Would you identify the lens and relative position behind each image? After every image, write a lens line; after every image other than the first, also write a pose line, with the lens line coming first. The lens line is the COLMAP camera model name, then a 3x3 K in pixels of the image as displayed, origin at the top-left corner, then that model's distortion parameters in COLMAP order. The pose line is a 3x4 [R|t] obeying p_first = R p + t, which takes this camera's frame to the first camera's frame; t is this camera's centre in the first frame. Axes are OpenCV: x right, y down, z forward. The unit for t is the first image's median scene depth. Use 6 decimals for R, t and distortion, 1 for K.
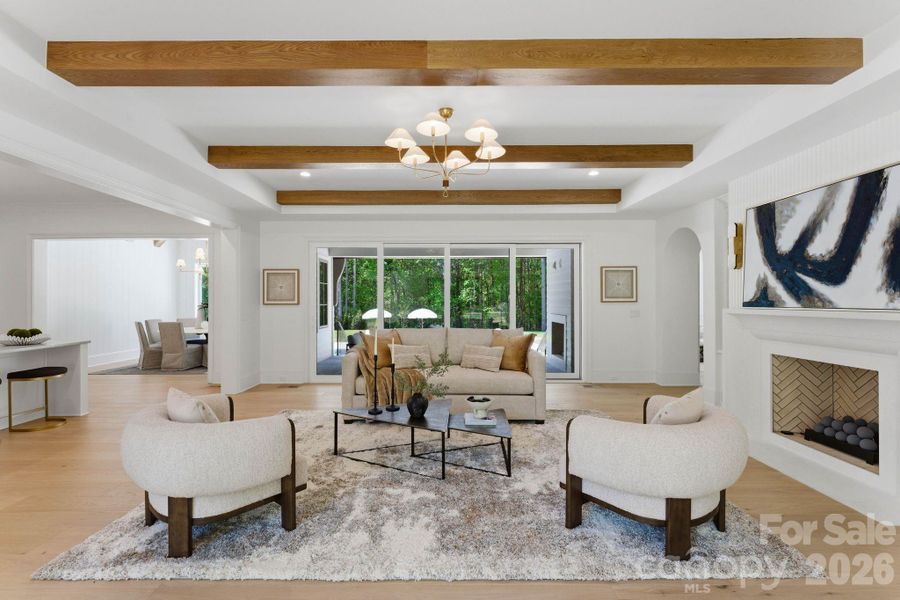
lens RADIAL K [[401.8, 0, 448.3], [0, 401.8, 300.8], [0, 0, 1]] dist [-0.010415, 0.000949]
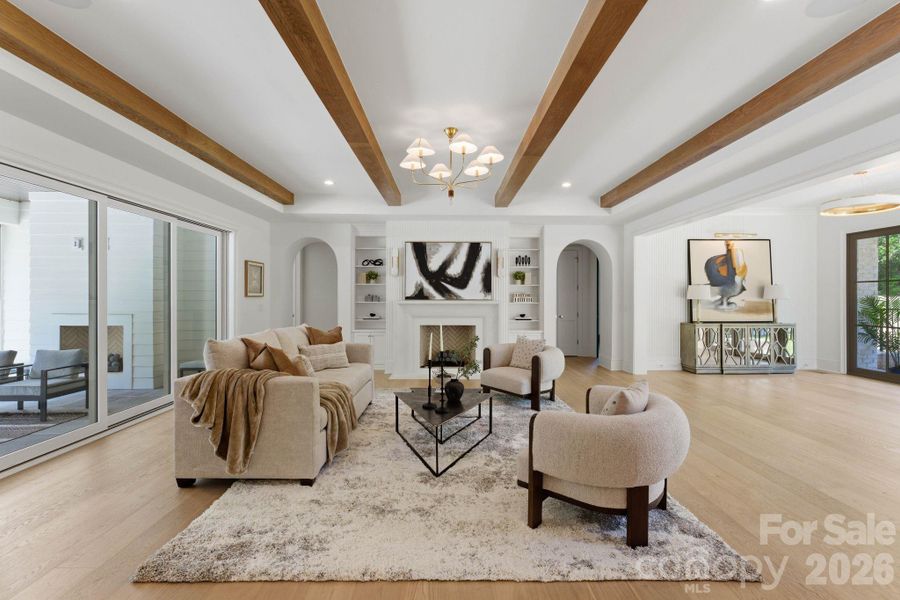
lens RADIAL K [[401.8, 0, 449.3], [0, 401.8, 298.0], [0, 0, 1]] dist [-0.010415, 0.000949]
pose [[-0.011905, 0.001698, 0.999928, -1.128562], [-0.002181, 0.999996, -0.001724, 0.012296], [-0.999927, -0.002201, -0.011902, 0.993479]]
